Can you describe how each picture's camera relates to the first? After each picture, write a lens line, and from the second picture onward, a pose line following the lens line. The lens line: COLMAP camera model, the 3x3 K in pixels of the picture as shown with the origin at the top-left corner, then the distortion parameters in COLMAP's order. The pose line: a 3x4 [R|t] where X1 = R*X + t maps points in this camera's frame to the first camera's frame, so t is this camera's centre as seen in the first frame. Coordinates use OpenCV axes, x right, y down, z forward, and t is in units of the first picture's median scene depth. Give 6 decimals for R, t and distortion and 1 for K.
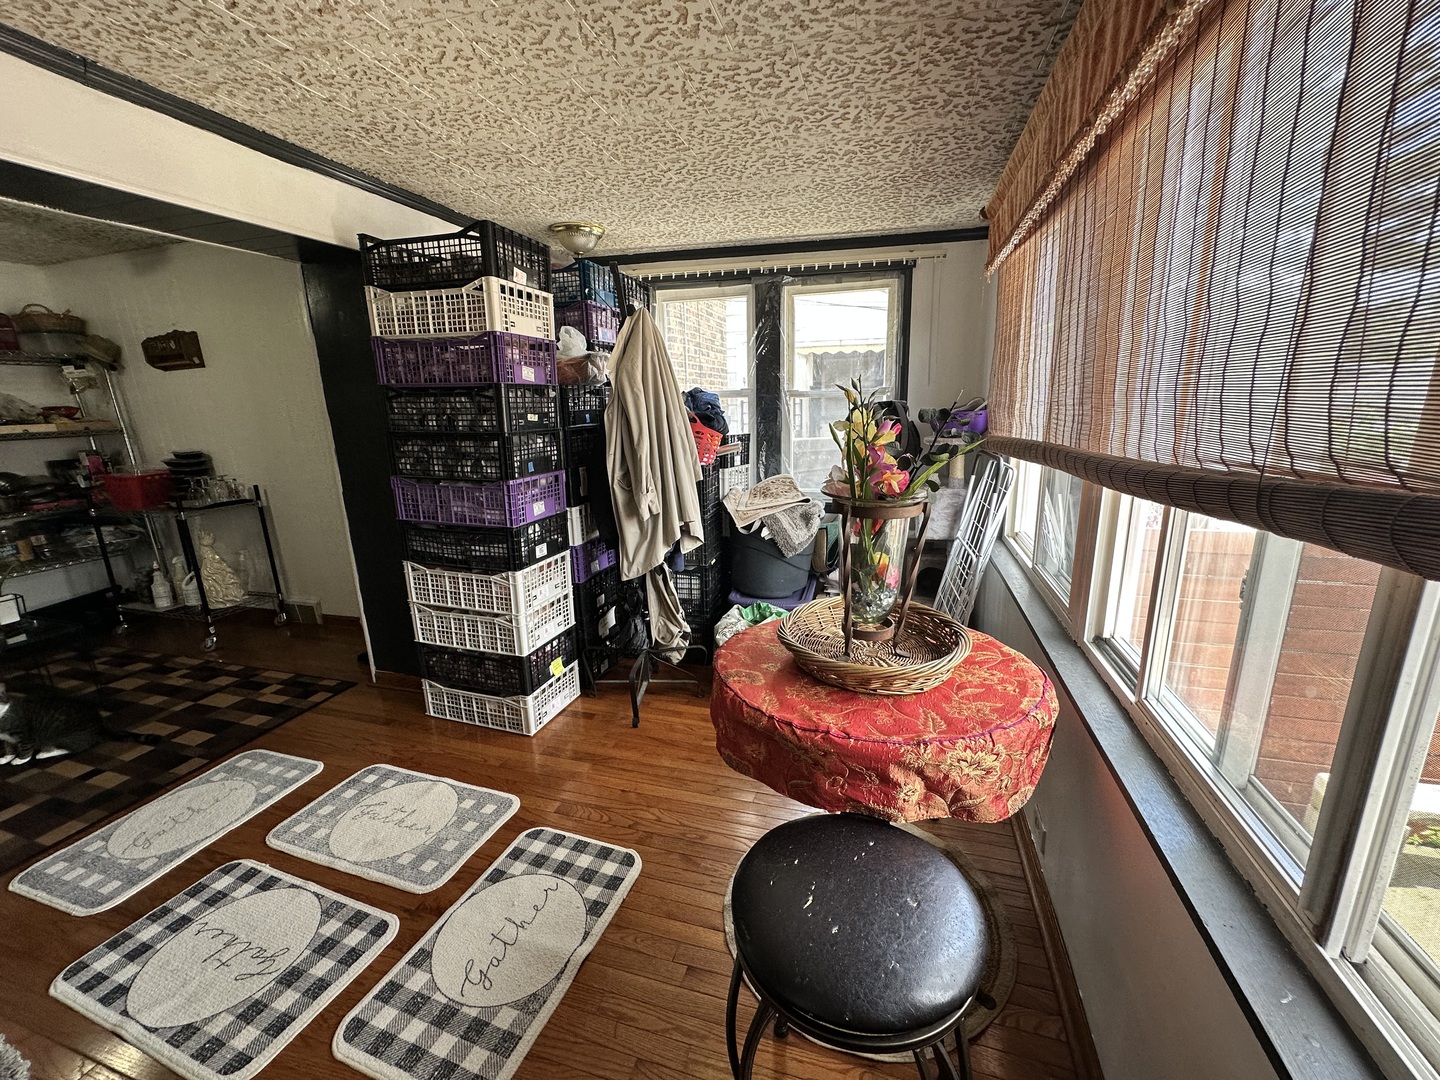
lens RADIAL K [[575.3, 0, 721.2], [0, 575.3, 536.5], [0, 0, 1]] dist [-0.001603, 0.000783]
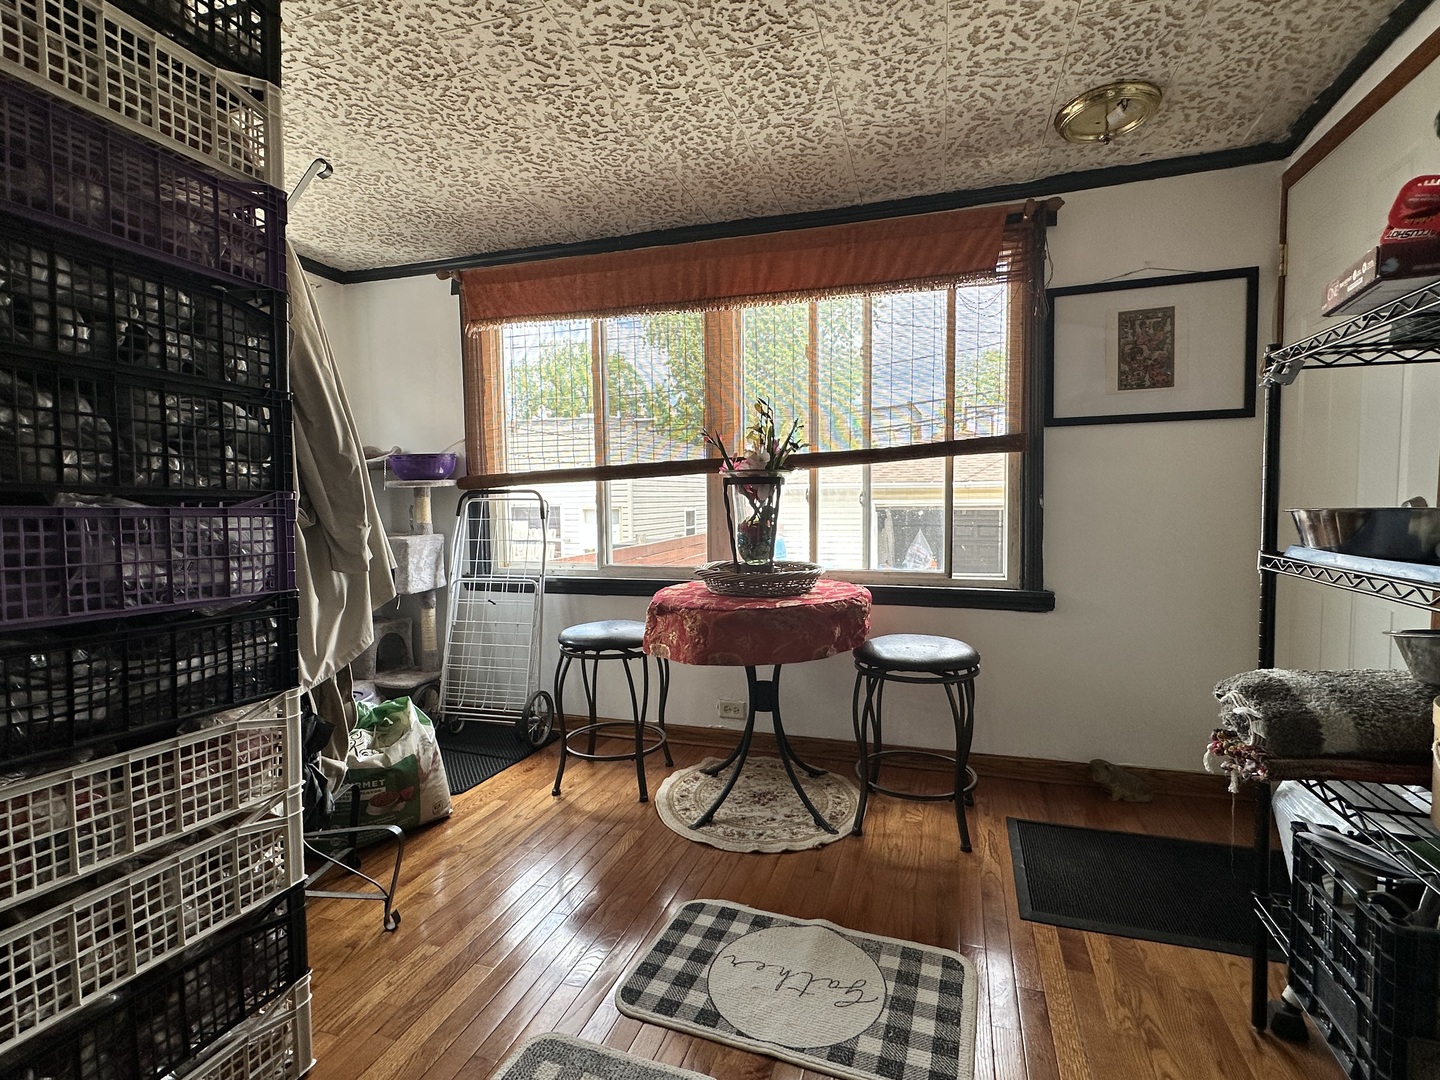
lens RADIAL K [[702.5, 0, 718.0], [0, 702.5, 540.5], [0, 0, 1]] dist [0.000965, 0.000093]
pose [[0.028571, -0.032019, 0.999079, -1.232229], [0.238400, 0.970863, 0.024297, 0.016953], [-0.970747, 0.237486, 0.035371, 0.833384]]
